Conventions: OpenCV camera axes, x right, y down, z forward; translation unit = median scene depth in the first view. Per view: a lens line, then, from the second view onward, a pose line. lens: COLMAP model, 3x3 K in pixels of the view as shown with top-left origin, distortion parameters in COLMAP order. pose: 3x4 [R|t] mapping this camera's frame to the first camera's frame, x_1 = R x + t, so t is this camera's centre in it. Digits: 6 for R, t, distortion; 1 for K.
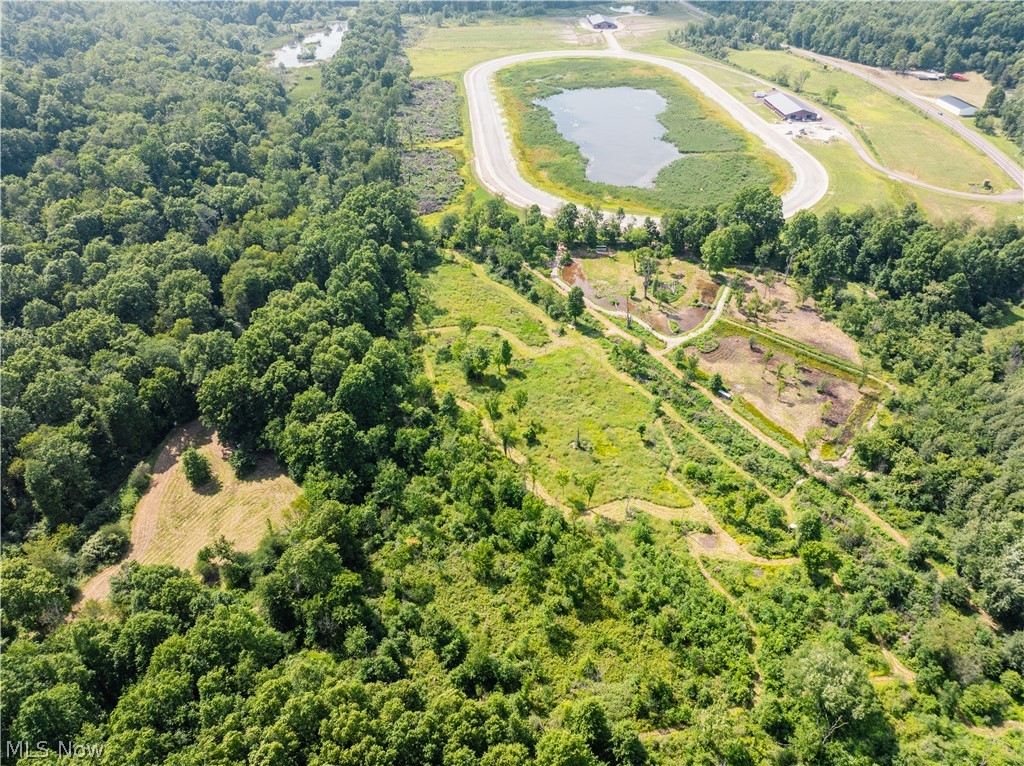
lens RADIAL K [[725.8, 0, 514.1], [0, 725.8, 383.4], [0, 0, 1]] dist [-0.041145, 0.017470]
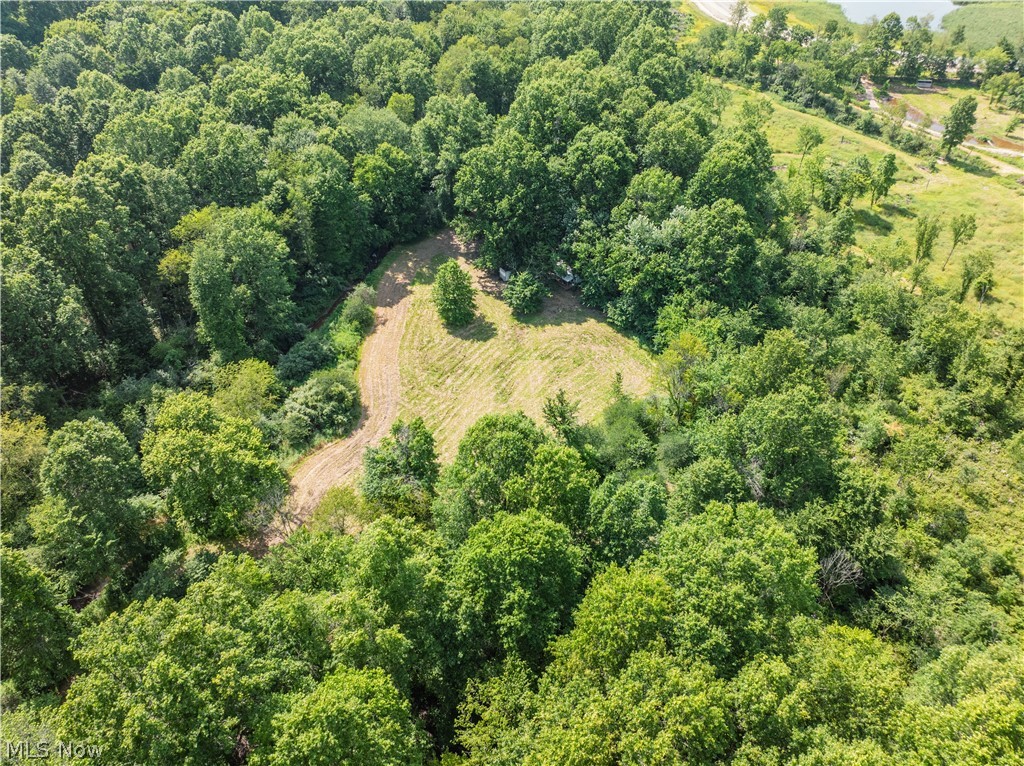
lens RADIAL K [[725.8, 0, 518.8], [0, 725.8, 383.3], [0, 0, 1]] dist [-0.041145, 0.017470]
pose [[0.995787, 0.063054, -0.066582, -0.342706], [-0.059493, 0.996757, 0.054186, 0.153094], [0.069783, -0.049996, 0.996309, 0.400102]]
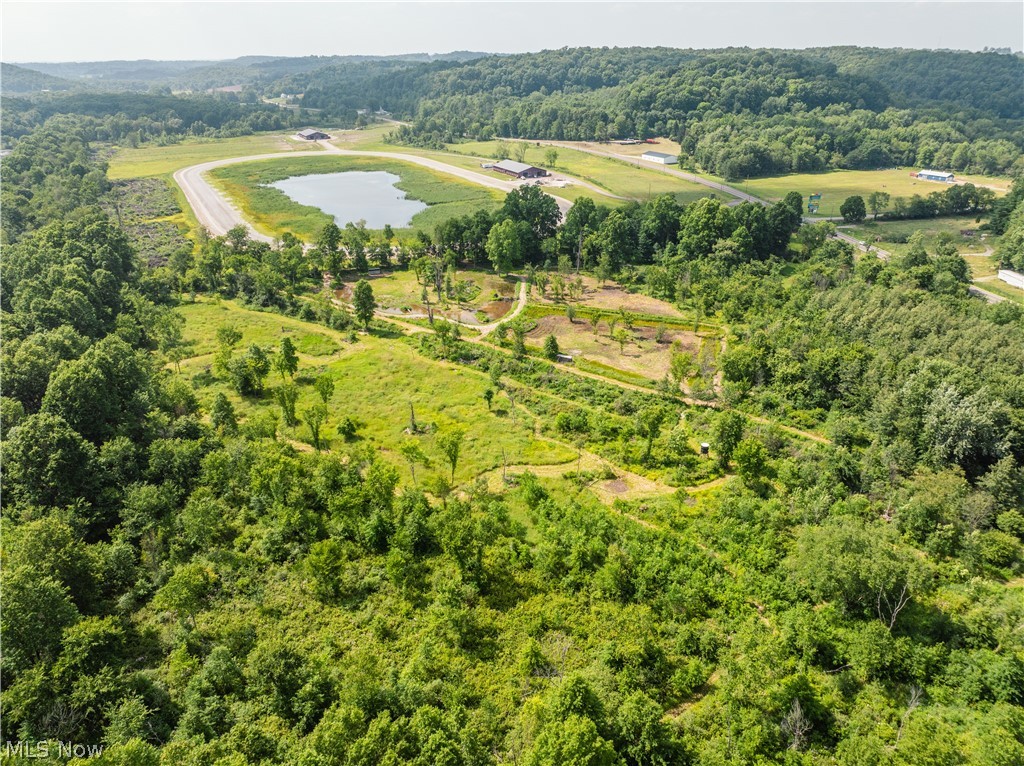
lens RADIAL K [[725.8, 0, 516.3], [0, 725.8, 382.5], [0, 0, 1]] dist [-0.041145, 0.017470]
pose [[0.924502, -0.154320, 0.348541, -0.072888], [0.222367, 0.961014, -0.164329, 0.197739], [-0.309594, 0.229427, 0.922776, 0.275550]]
